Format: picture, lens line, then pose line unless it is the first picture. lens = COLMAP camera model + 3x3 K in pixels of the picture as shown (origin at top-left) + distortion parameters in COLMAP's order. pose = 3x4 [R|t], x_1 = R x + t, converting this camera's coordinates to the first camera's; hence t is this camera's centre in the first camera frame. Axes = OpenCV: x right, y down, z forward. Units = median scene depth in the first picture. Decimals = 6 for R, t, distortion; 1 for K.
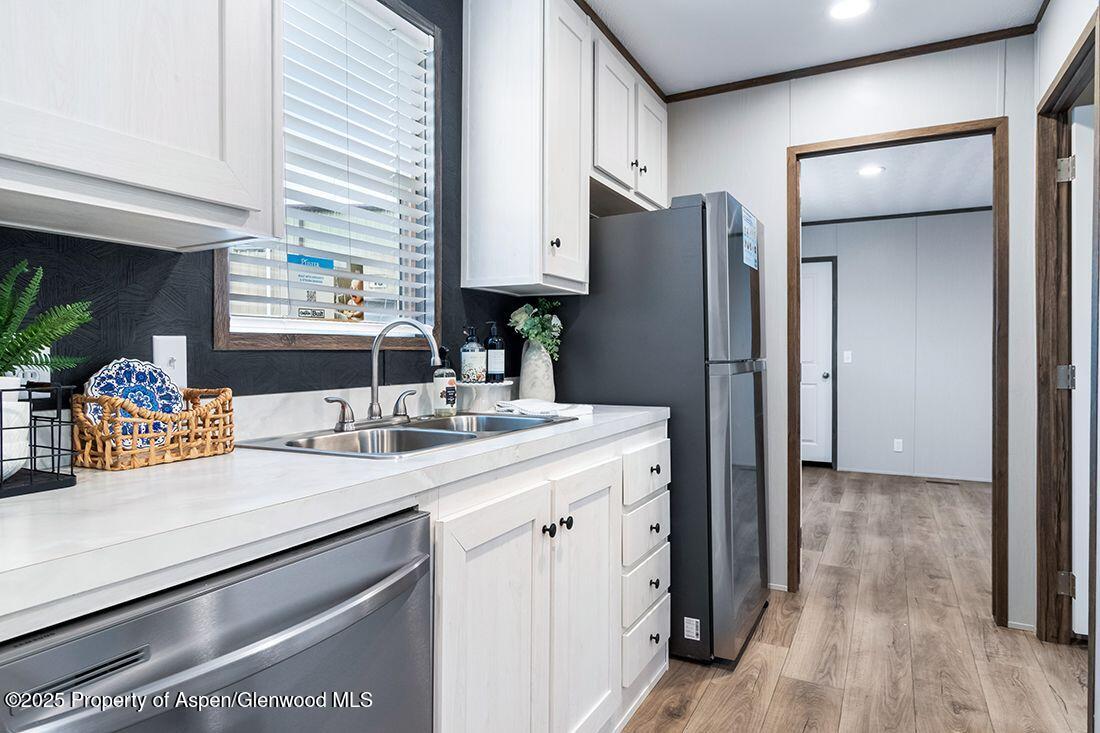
lens RADIAL K [[644.7, 0, 547.5], [0, 644.7, 356.3], [0, 0, 1]] dist [0.001541, 0.000113]
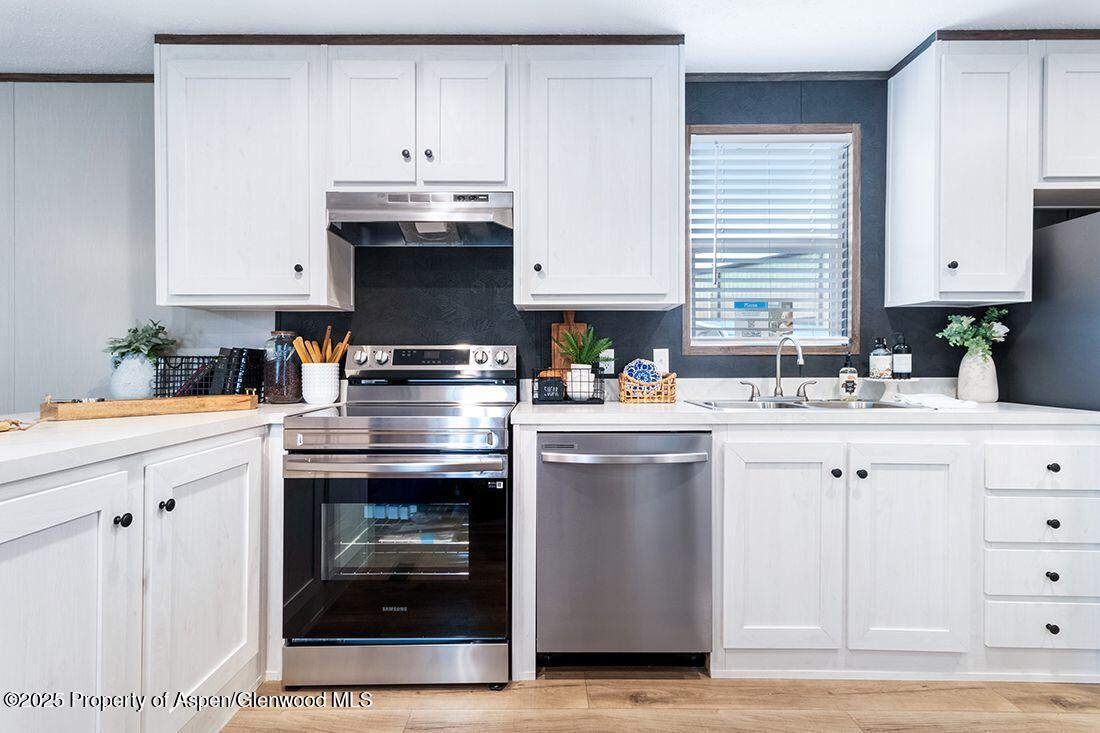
lens RADIAL K [[537.4, 0, 548.0], [0, 537.4, 357.6], [0, 0, 1]] dist [0.011486, -0.000126]
pose [[0.466336, 0.000309, -0.884608, 0.553012], [-0.004331, 0.999989, -0.001933, 0.002072], [0.884597, 0.004732, 0.466332, -0.135366]]
